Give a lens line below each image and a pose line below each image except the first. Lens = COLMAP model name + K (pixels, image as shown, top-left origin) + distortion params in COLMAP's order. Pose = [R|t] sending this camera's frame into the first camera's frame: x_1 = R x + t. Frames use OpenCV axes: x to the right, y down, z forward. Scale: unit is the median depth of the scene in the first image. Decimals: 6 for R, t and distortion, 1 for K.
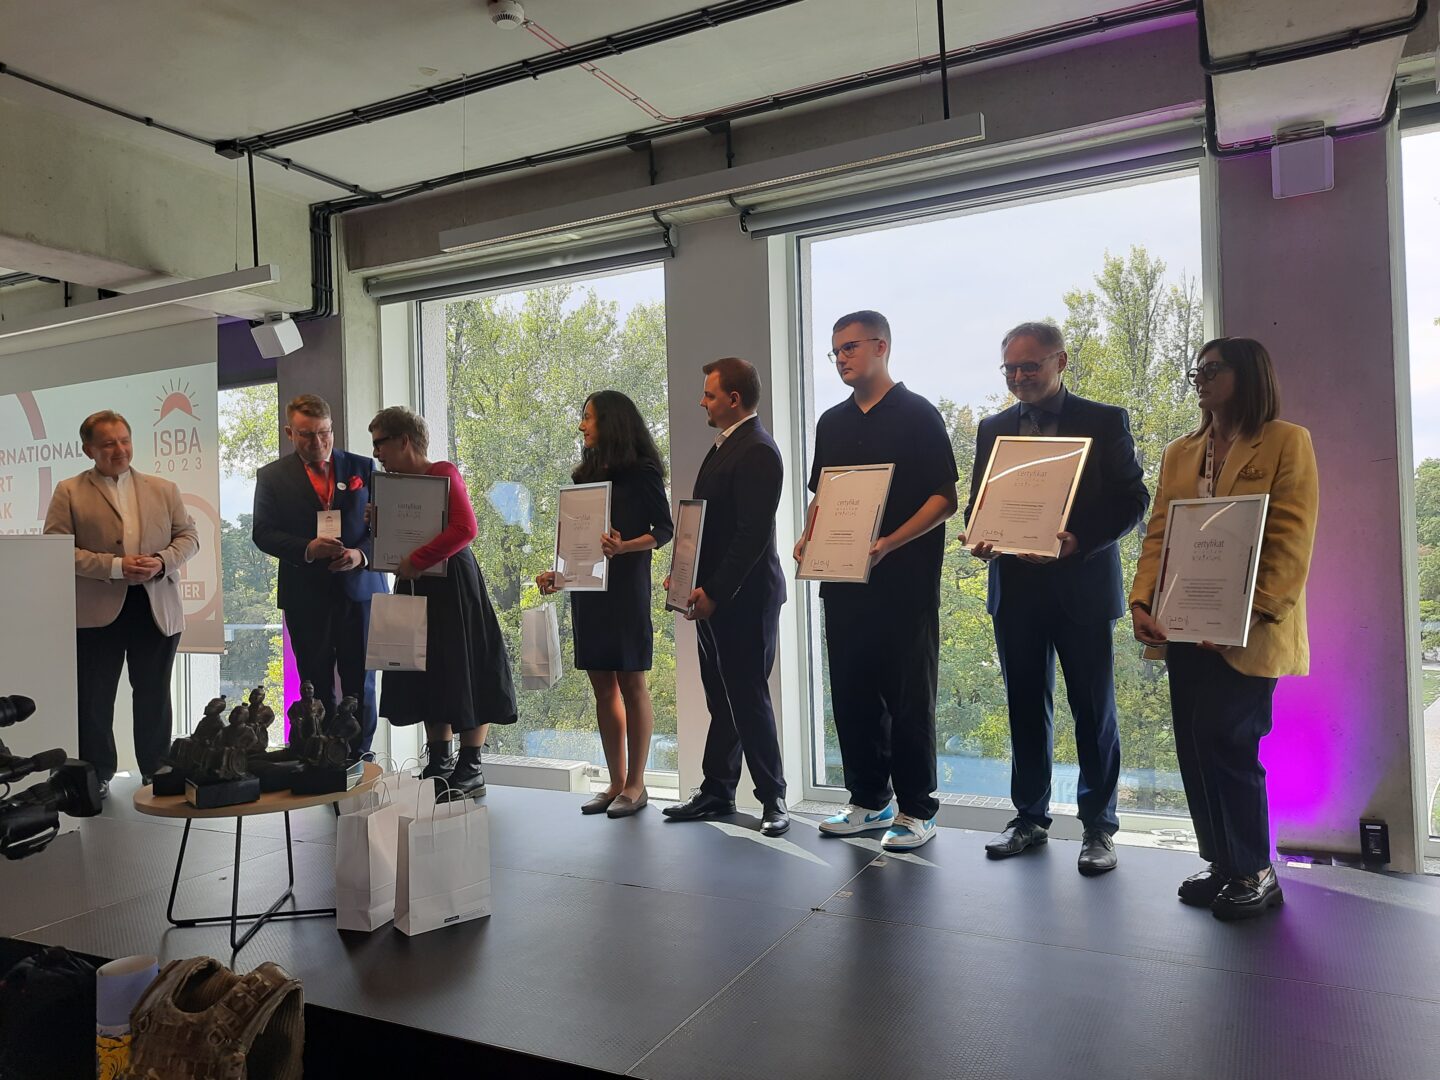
lens RADIAL K [[1053.7, 0, 719.2], [0, 1053.7, 528.4], [0, 0, 1]] dist [0.049476, -0.032371]
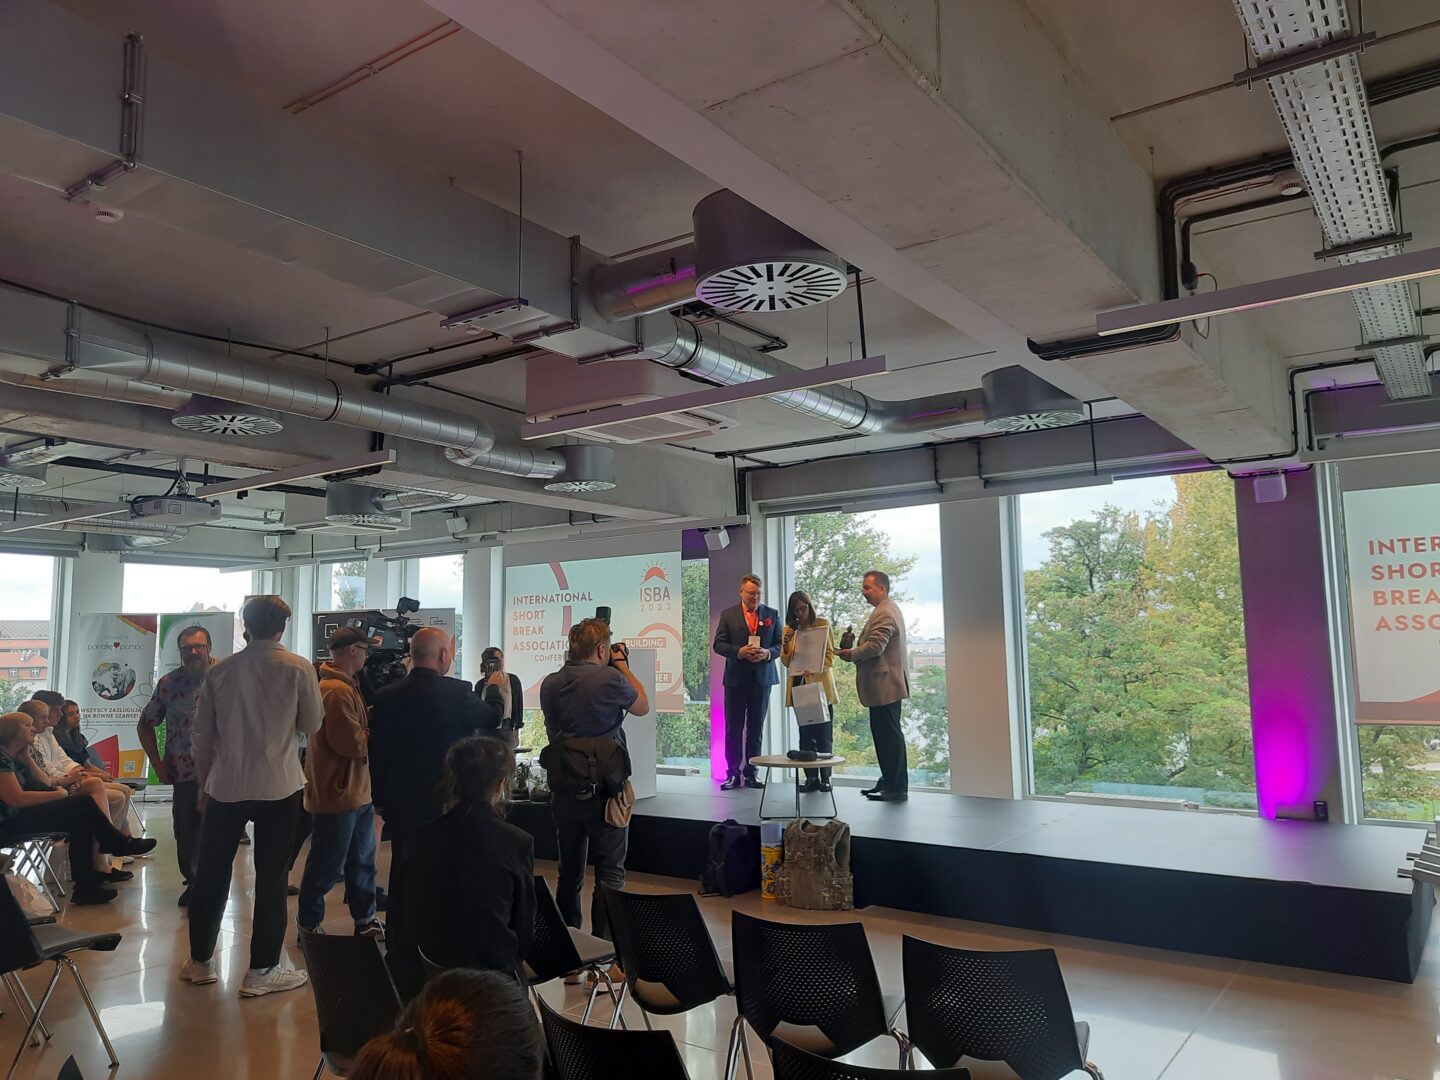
lens RADIAL K [[1053.7, 0, 731.4], [0, 1053.7, 537.4], [0, 0, 1]] dist [0.049476, -0.032371]
pose [[0.990883, -0.001592, -0.134712, -0.172672], [-0.009950, 0.996335, -0.084960, -0.033432], [0.134354, 0.085525, 0.987236, -0.929999]]
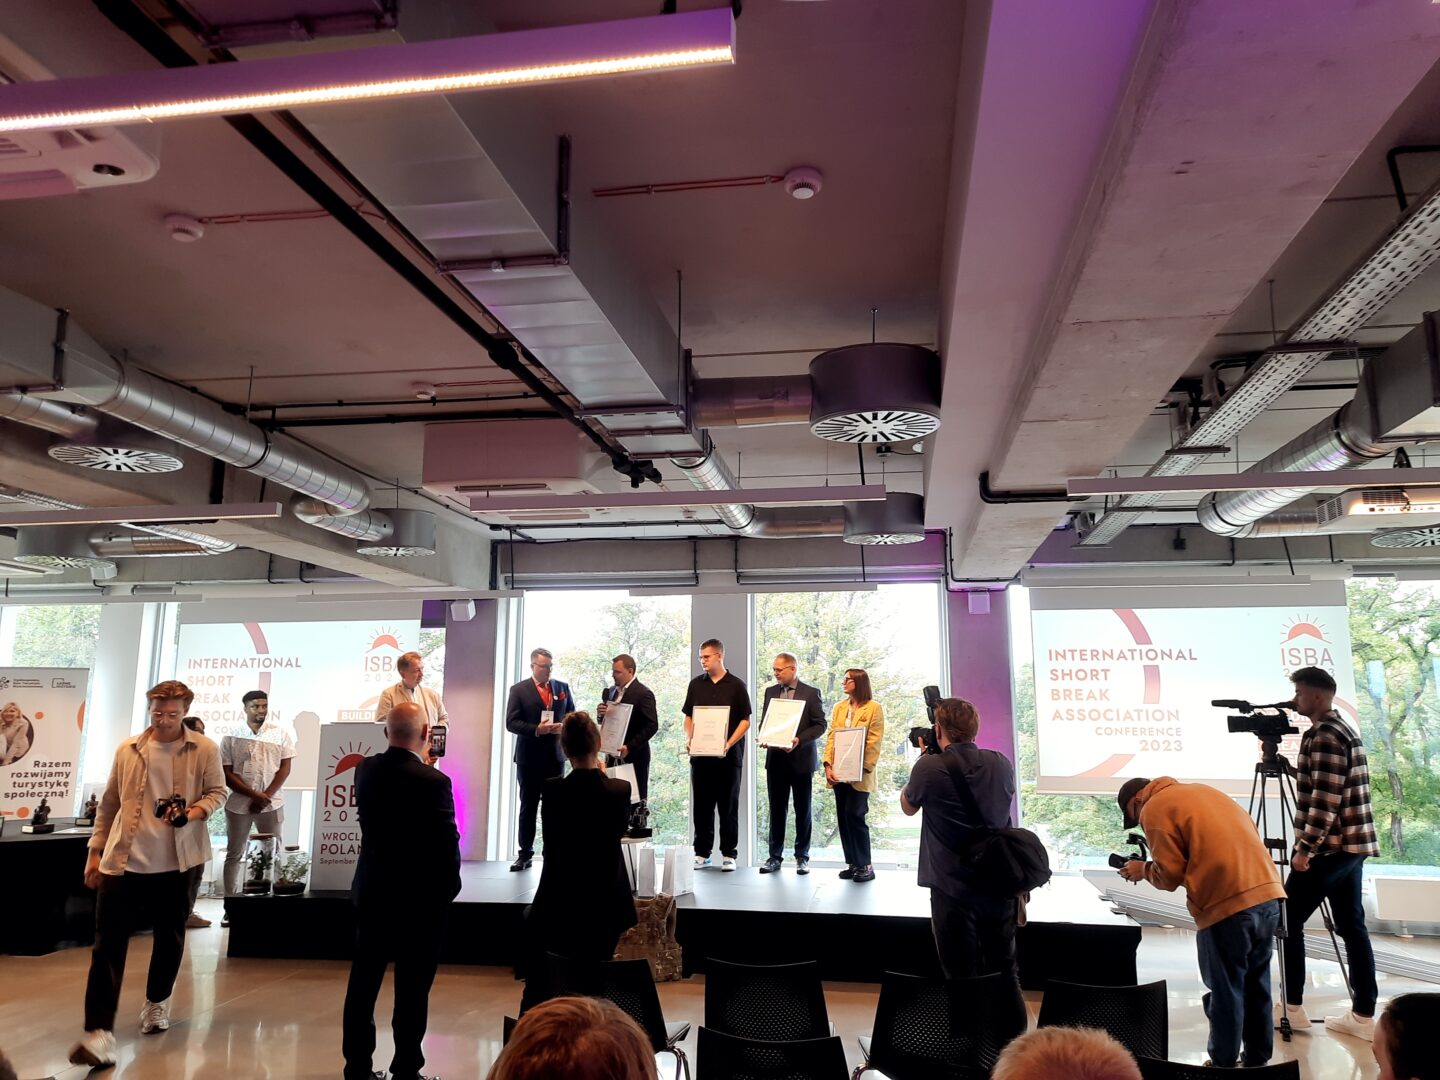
lens RADIAL K [[1049.9, 0, 733.0], [0, 1049.9, 539.5], [0, 0, 1]] dist [0.054904, -0.039440]
pose [[0.949797, 0.084101, 0.301352, -0.623558], [-0.037181, 0.986710, -0.158182, -0.038342], [-0.310650, 0.139037, 0.940301, -0.977383]]
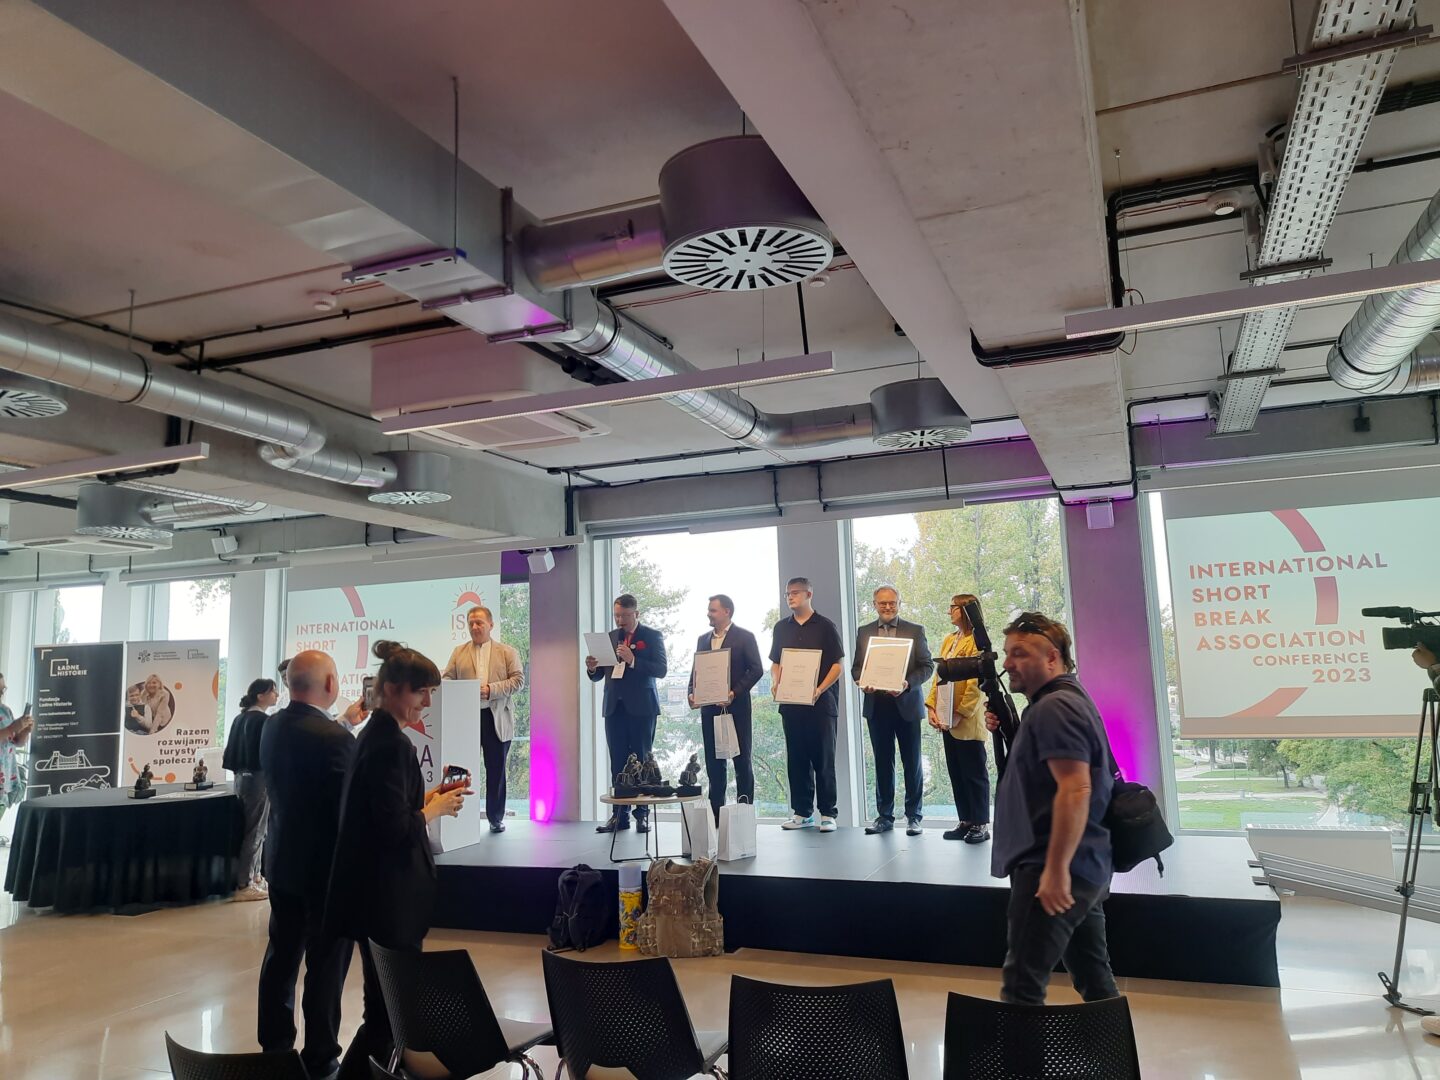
lens RADIAL K [[1053.7, 0, 732.0], [0, 1053.7, 536.9], [0, 0, 1]] dist [0.049476, -0.032371]
pose [[0.995416, 0.010189, 0.095098, -0.320197], [0.001138, 0.992977, -0.118302, -0.020795], [-0.095636, 0.117868, 0.988413, -0.838968]]
